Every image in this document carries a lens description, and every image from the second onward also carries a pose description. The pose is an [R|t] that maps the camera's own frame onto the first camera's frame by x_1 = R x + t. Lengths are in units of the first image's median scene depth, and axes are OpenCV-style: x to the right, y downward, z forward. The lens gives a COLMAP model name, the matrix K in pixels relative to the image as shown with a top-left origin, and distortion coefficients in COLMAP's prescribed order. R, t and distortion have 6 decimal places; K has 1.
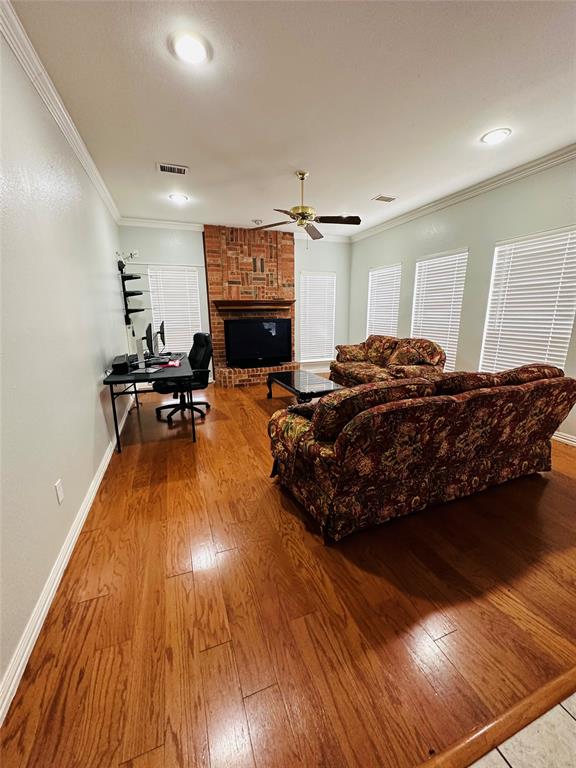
lens RADIAL K [[307.0, 0, 288.2], [0, 307.0, 384.0], [0, 0, 1]] dist [-0.000084, 0.000166]
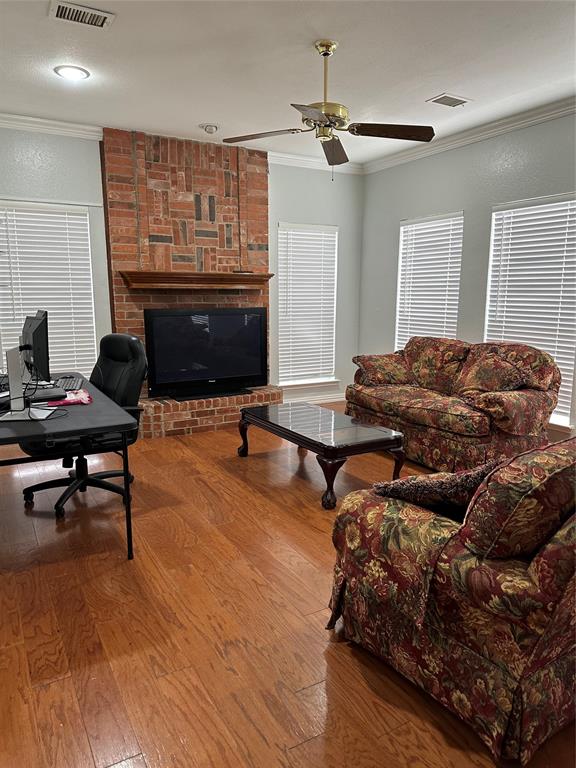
lens RADIAL K [[542.0, 0, 288.8], [0, 542.0, 388.7], [0, 0, 1]] dist [0.040267, -0.045035]
pose [[0.987417, -0.017252, 0.157196, -0.147972], [0.026057, 0.998194, -0.054123, -0.020795], [-0.155978, 0.057538, 0.986083, 0.072818]]
